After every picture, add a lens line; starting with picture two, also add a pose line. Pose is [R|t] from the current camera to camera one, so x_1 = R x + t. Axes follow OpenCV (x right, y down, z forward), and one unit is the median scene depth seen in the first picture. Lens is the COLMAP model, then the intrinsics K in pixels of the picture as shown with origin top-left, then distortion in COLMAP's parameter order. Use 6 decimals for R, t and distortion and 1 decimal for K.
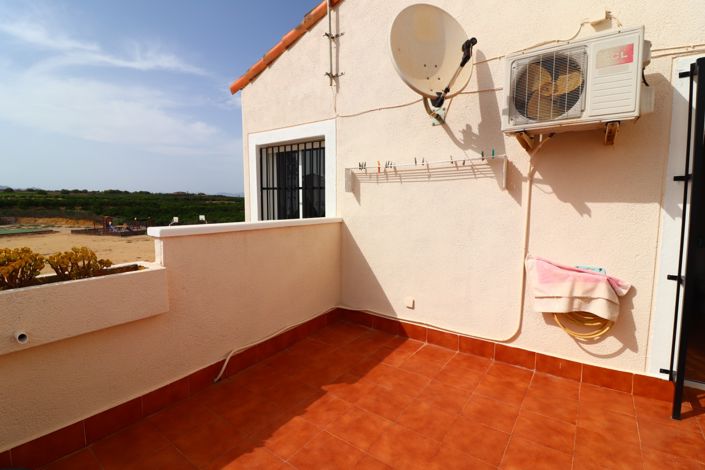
lens RADIAL K [[321.5, 0, 341.8], [0, 321.5, 236.6], [0, 0, 1]] dist [-0.001138, -0.012644]
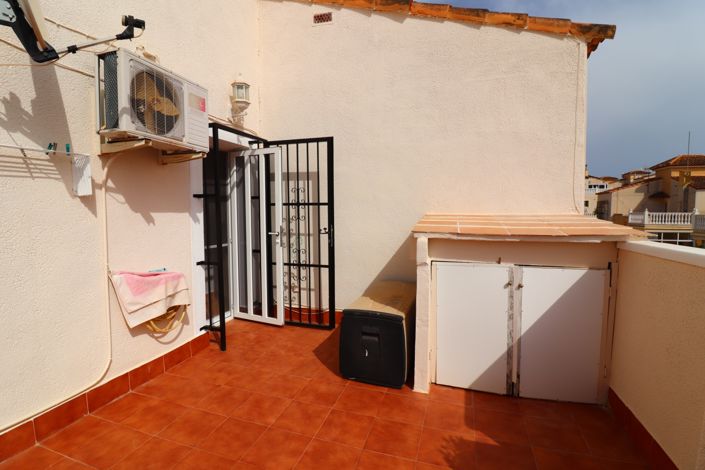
lens RADIAL K [[330.2, 0, 349.0], [0, 330.2, 235.7], [0, 0, 1]] dist [-0.000469, -0.013937]
pose [[-0.318461, -0.069015, 0.945420, -0.524571], [0.100834, 0.989221, 0.106178, -0.076703], [-0.942558, 0.129144, -0.308069, 0.690612]]
